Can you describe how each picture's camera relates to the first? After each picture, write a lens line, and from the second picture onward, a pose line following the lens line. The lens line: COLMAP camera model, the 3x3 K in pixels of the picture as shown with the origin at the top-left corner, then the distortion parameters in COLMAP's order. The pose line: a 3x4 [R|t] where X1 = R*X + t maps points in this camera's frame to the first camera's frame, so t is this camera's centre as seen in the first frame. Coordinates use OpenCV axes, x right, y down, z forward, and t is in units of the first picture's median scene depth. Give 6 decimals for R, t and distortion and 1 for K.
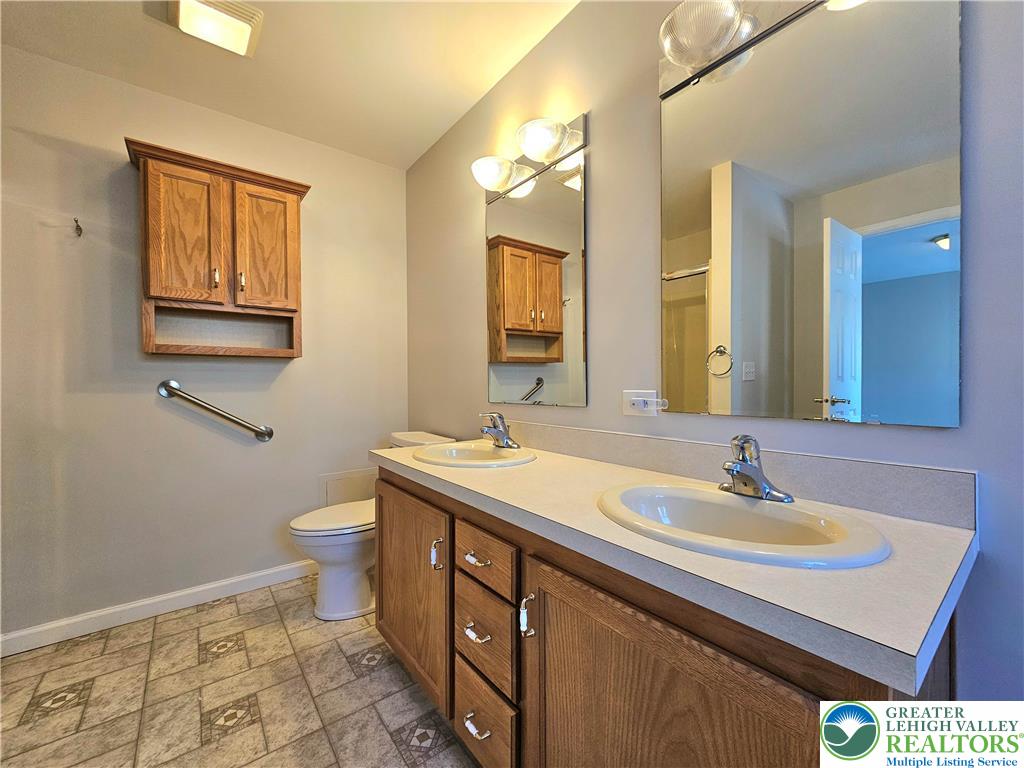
lens RADIAL K [[413.0, 0, 519.2], [0, 413.0, 389.7], [0, 0, 1]] dist [0.000698, -0.000043]
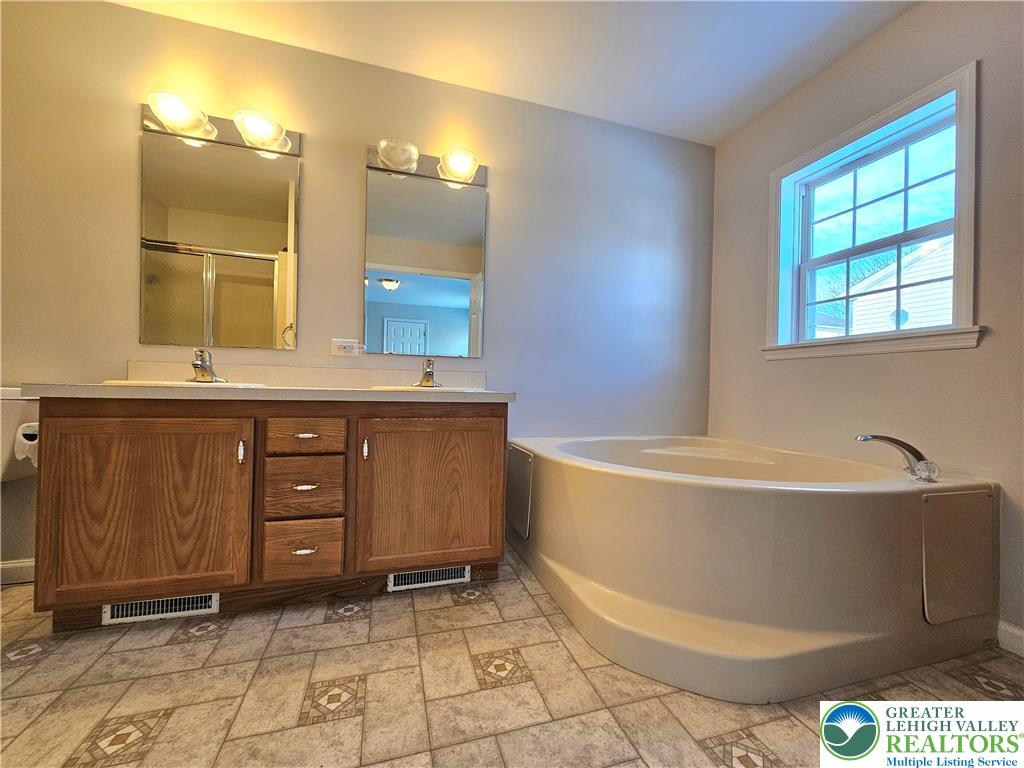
lens RADIAL K [[414.2, 0, 512.5], [0, 414.2, 386.7], [0, 0, 1]] dist [-0.000045, -0.000282]
pose [[0.356380, 0.013833, 0.934239, -1.023207], [-0.011599, 0.999879, -0.010381, 0.205258], [-0.934269, -0.007137, 0.356497, -0.170045]]
